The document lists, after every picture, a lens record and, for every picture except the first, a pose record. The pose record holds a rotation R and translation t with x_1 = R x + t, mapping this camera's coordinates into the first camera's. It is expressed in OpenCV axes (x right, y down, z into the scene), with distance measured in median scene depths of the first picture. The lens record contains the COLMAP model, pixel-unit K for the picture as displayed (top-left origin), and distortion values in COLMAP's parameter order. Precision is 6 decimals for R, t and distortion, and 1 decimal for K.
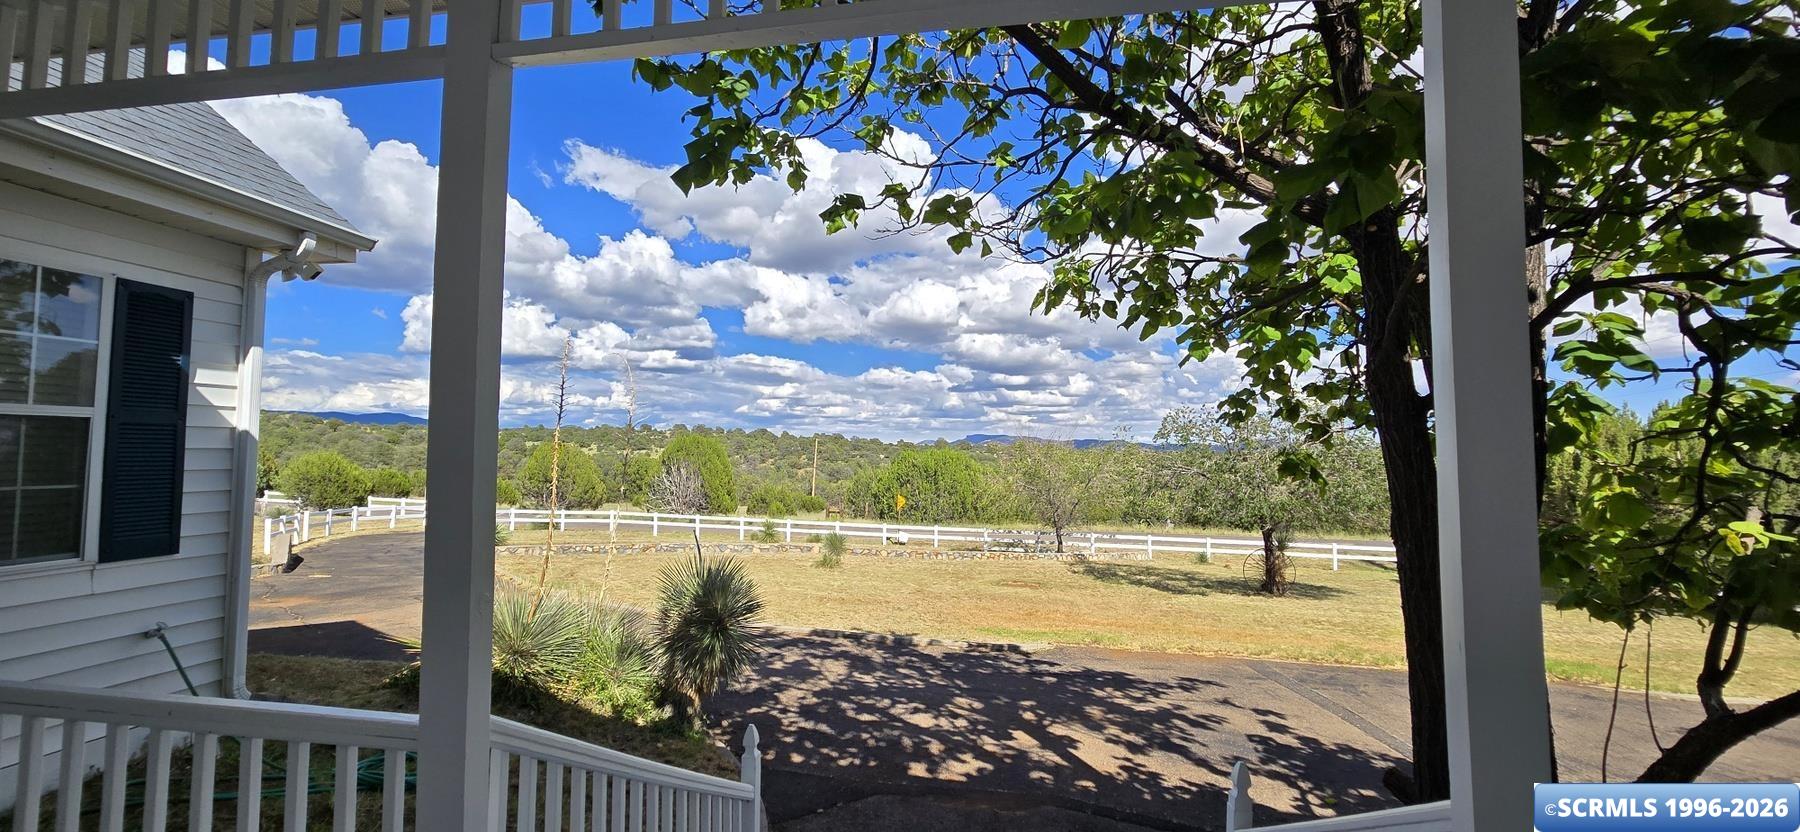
lens RADIAL K [[737.6, 0, 901.7], [0, 737.6, 415.8], [0, 0, 1]] dist [-0.001624, 0.000283]
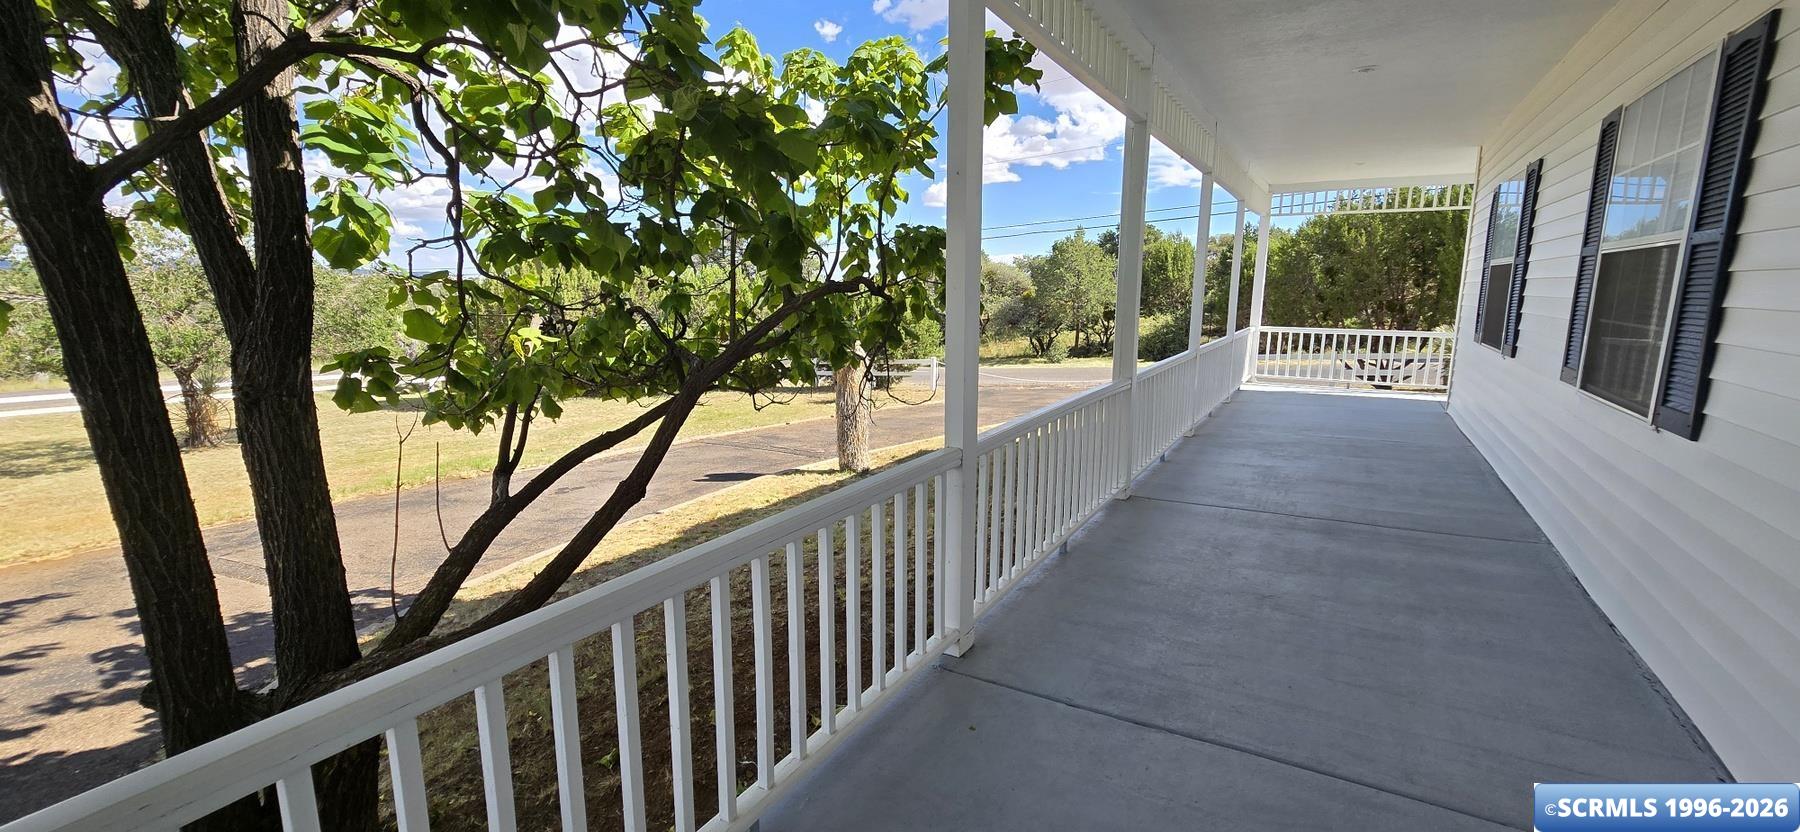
lens RADIAL K [[737.6, 0, 900.5], [0, 737.6, 417.2], [0, 0, 1]] dist [-0.001624, 0.000283]
pose [[0.358200, -0.168131, 0.918382, 0.291542], [-0.055318, 0.978102, 0.200640, 0.018335], [-0.932005, -0.122673, 0.341055, 0.056248]]
